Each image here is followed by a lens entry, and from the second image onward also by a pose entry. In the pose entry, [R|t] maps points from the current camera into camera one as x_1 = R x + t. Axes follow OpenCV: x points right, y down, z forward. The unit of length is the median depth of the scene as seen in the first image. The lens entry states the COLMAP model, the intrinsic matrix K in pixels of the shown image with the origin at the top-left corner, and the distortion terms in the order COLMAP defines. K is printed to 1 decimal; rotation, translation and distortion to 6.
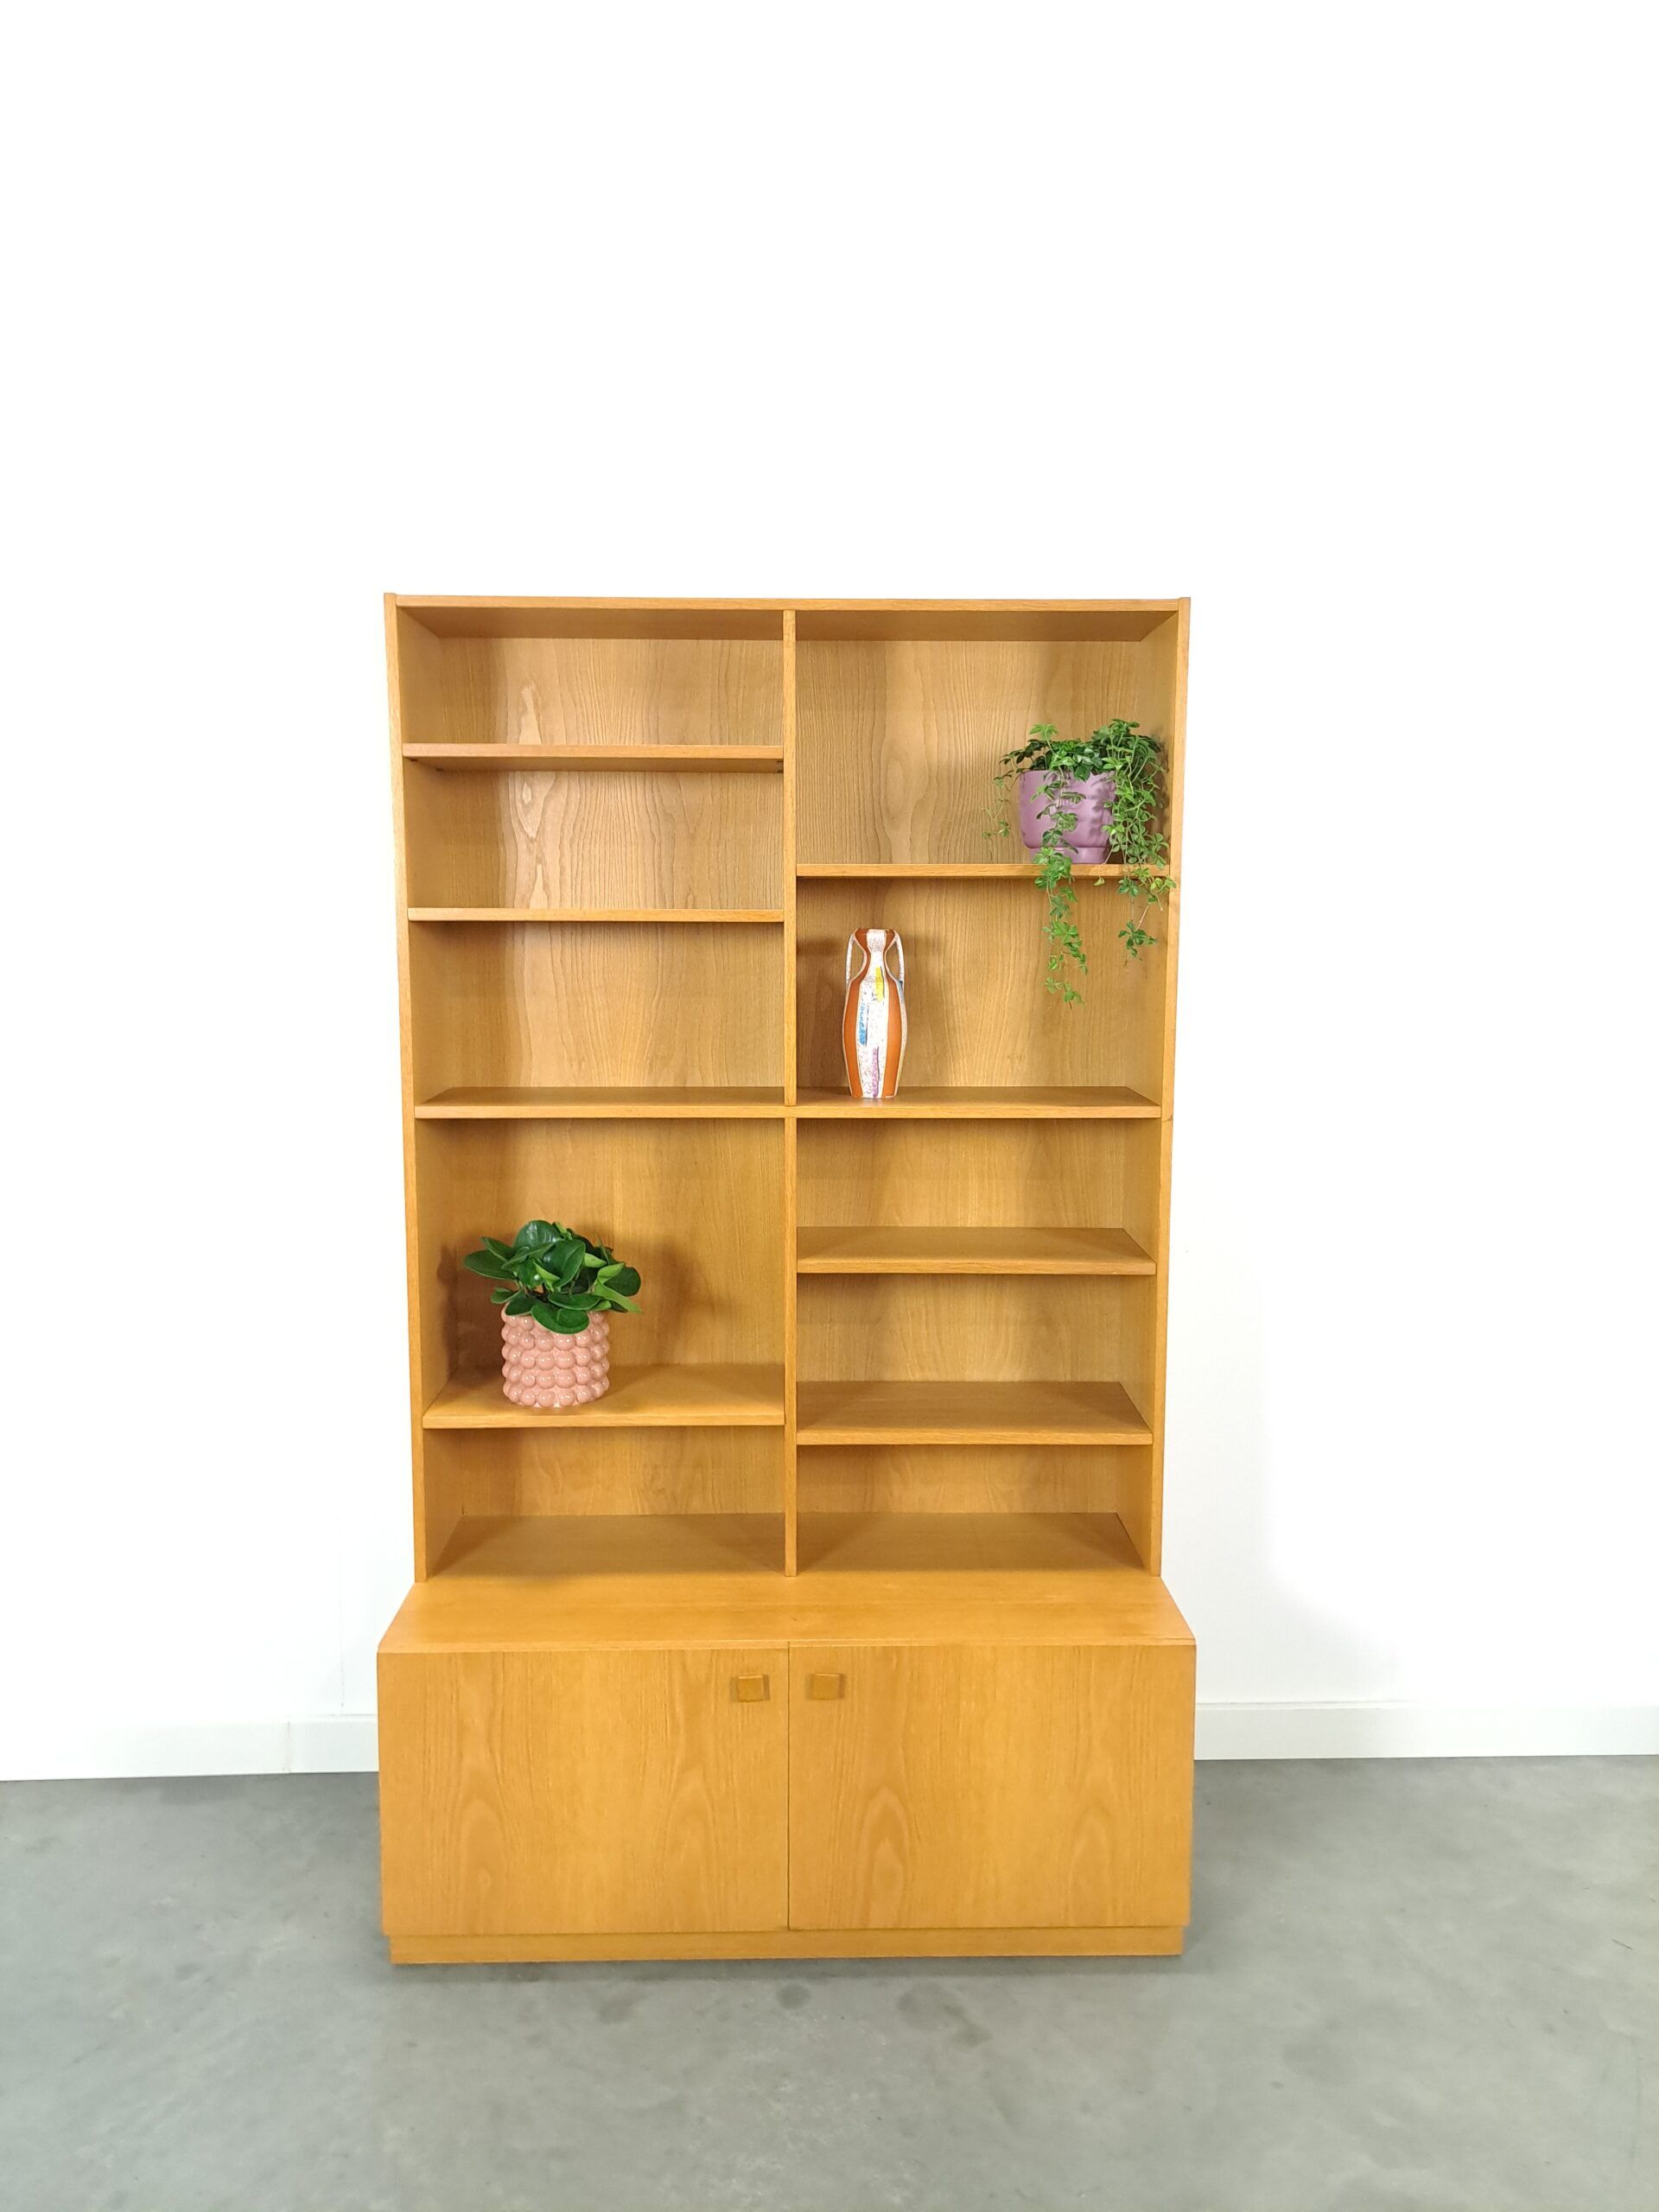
lens RADIAL K [[1574.1, 0, 829.5], [0, 1574.1, 1106.0], [0, 0, 1]] dist [0.070376, -0.061964]
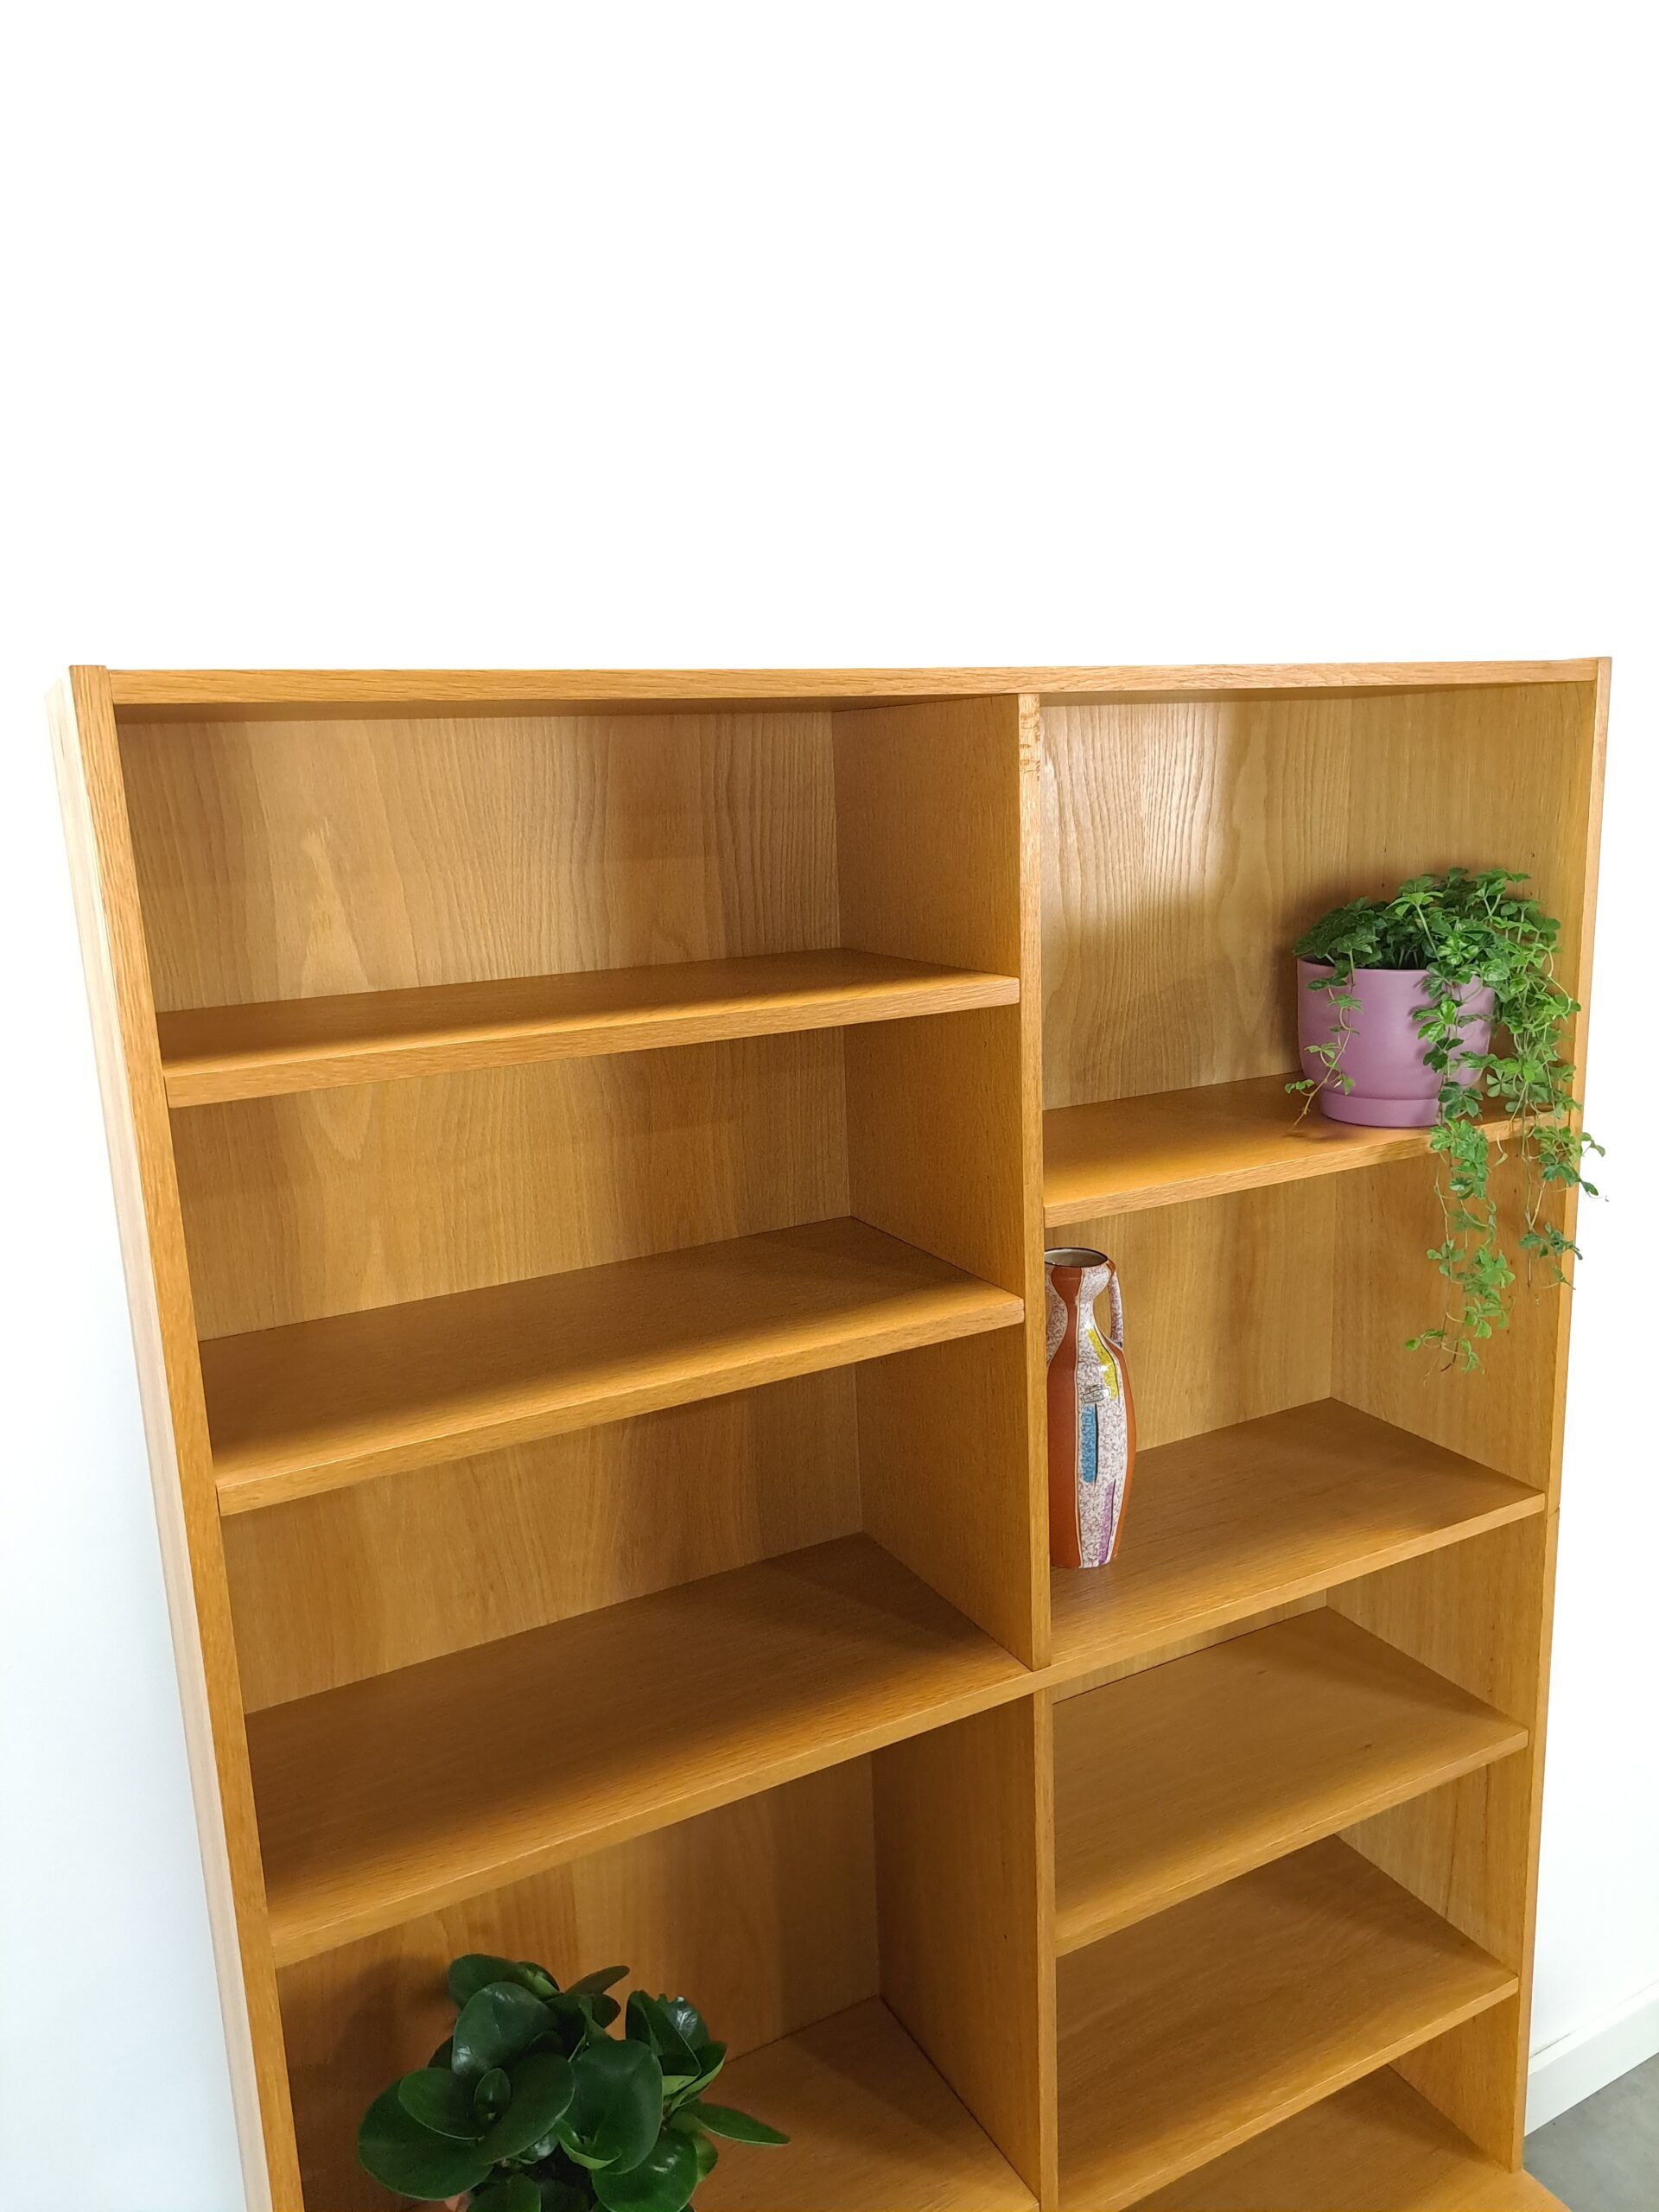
lens RADIAL K [[1583.2, 0, 838.6], [0, 1583.2, 1112.3], [0, 0, 1]] dist [0.068329, -0.060731]
pose [[0.888616, -0.131847, 0.439292, -0.283924], [0.095837, 0.990025, 0.103278, -0.234782], [-0.448527, -0.049674, 0.892388, 0.577773]]
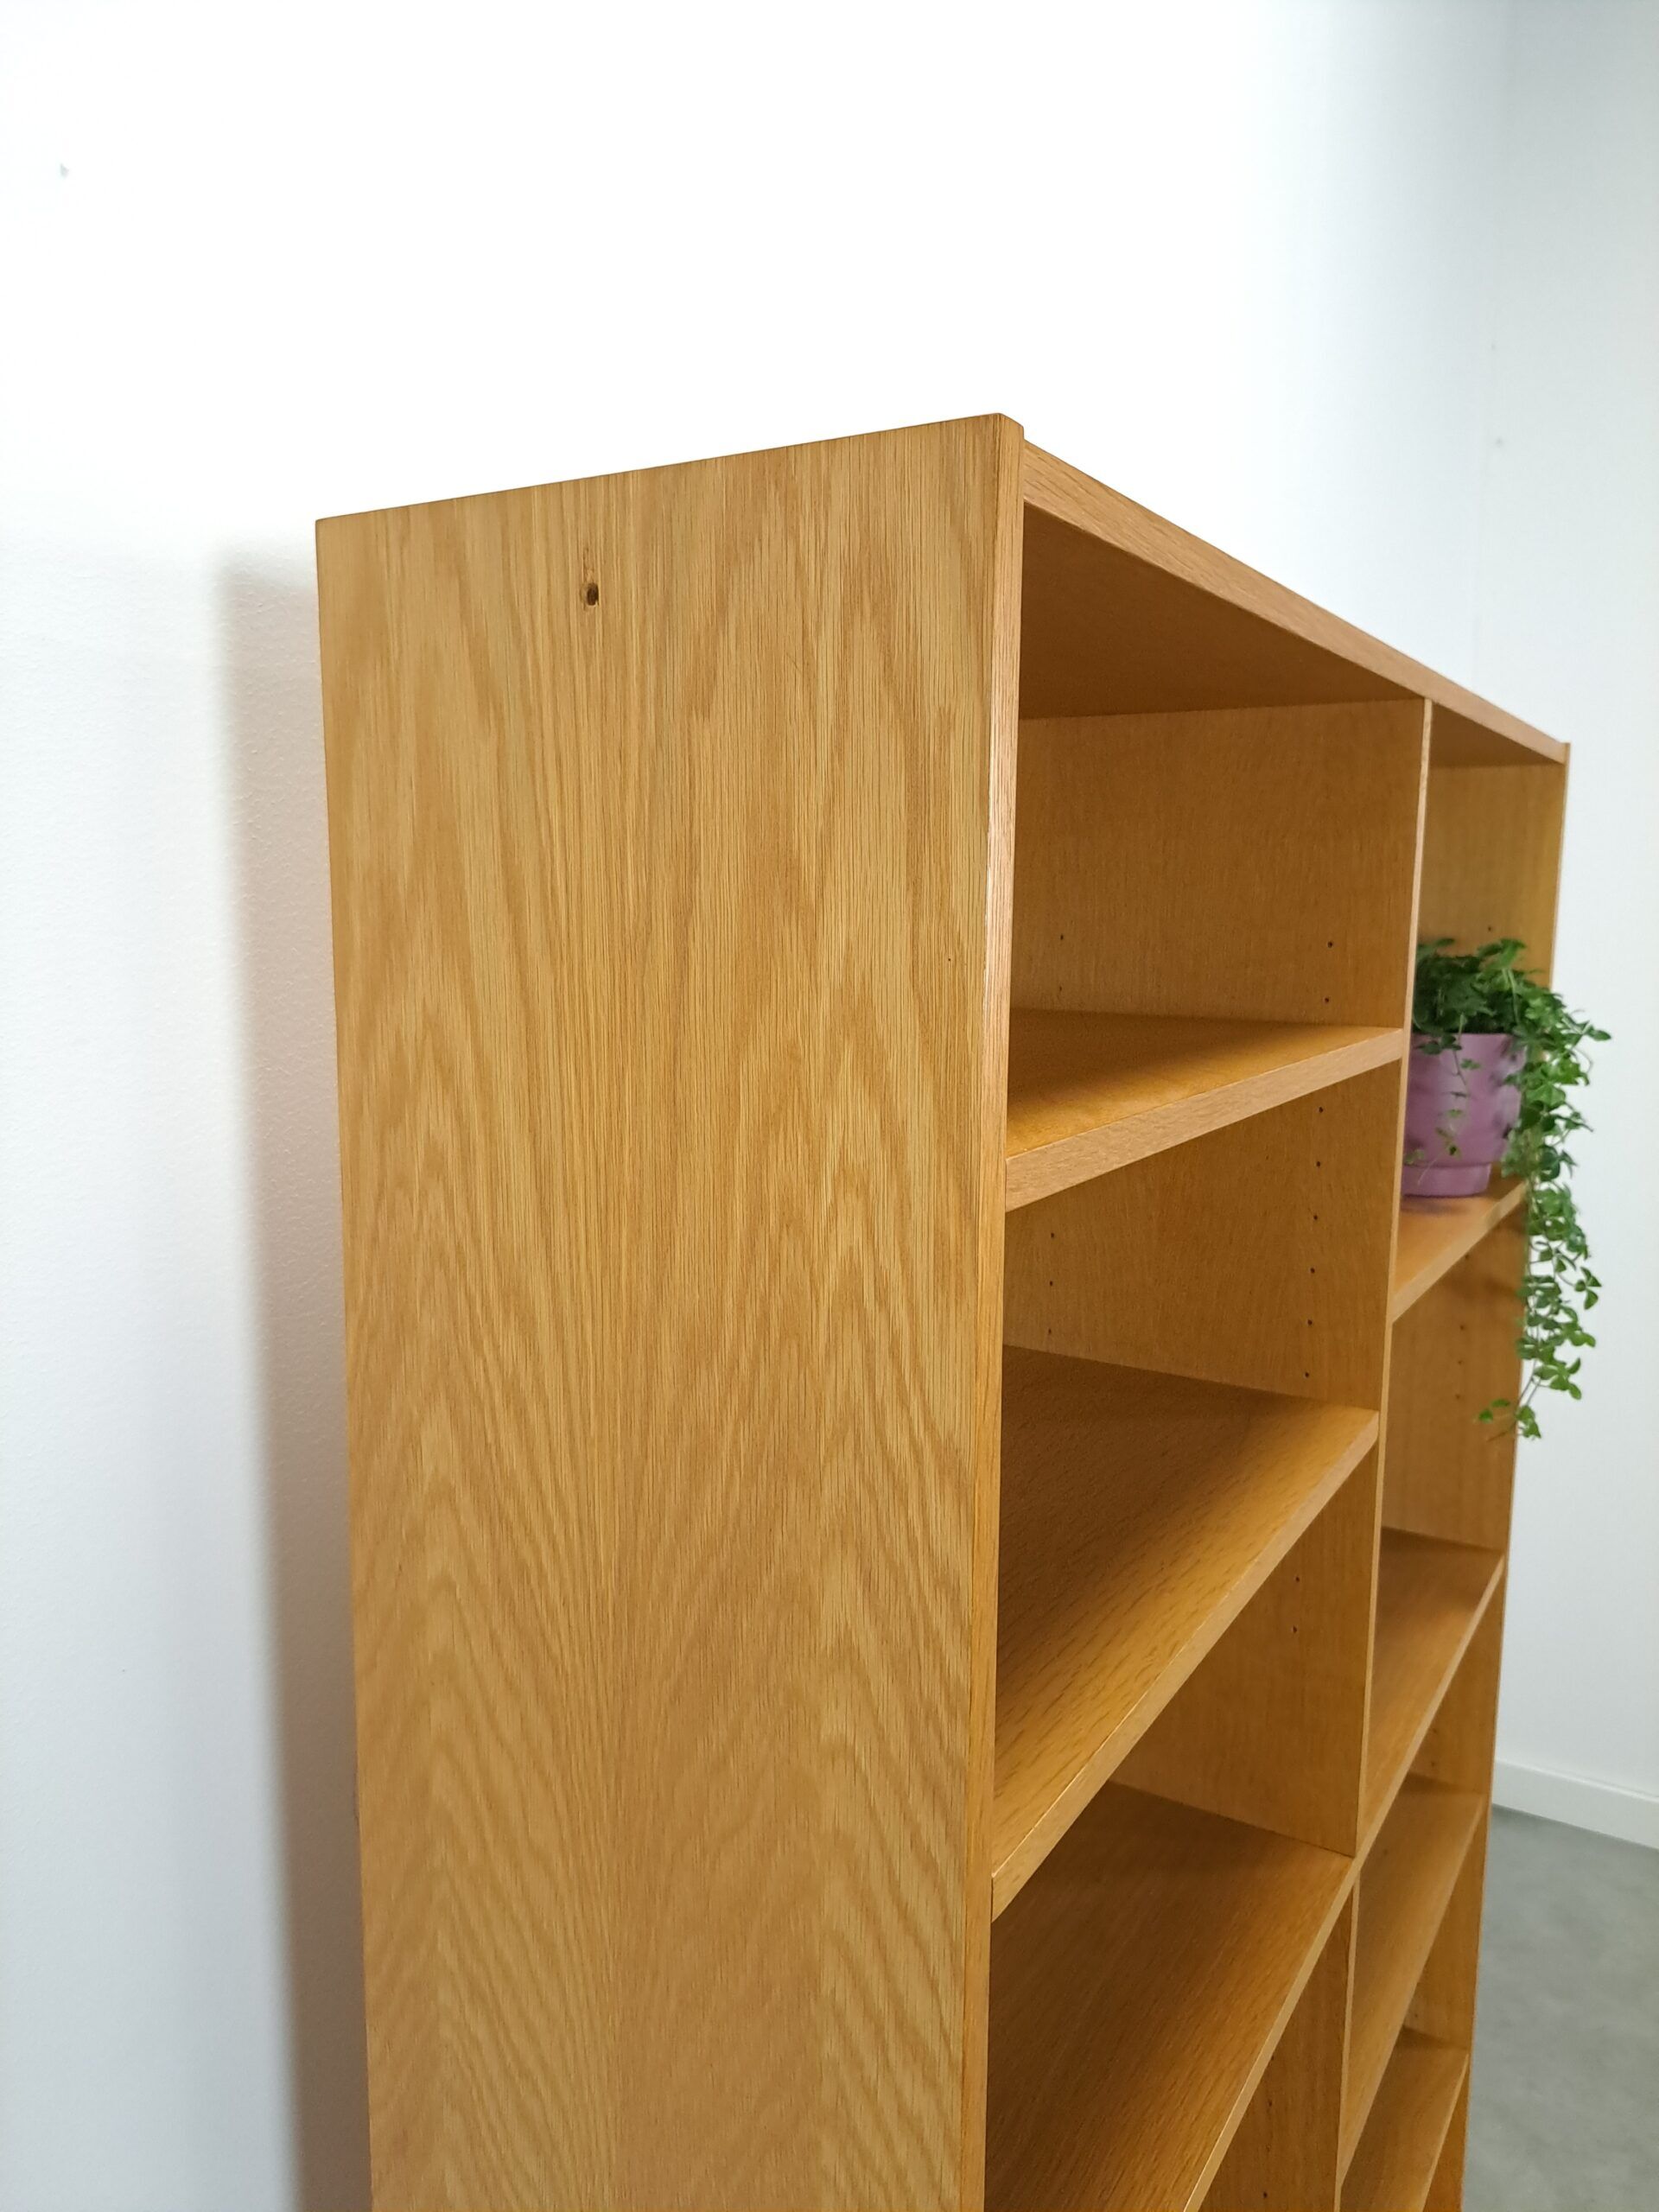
lens RADIAL K [[1604.6, 0, 832.7], [0, 1604.6, 1135.4], [0, 0, 1]] dist [0.064170, -0.071317]
pose [[0.535058, -0.123739, 0.835704, -0.444094], [0.093155, 0.991825, 0.087213, -0.243733], [-0.839664, 0.031187, 0.542211, 0.871044]]
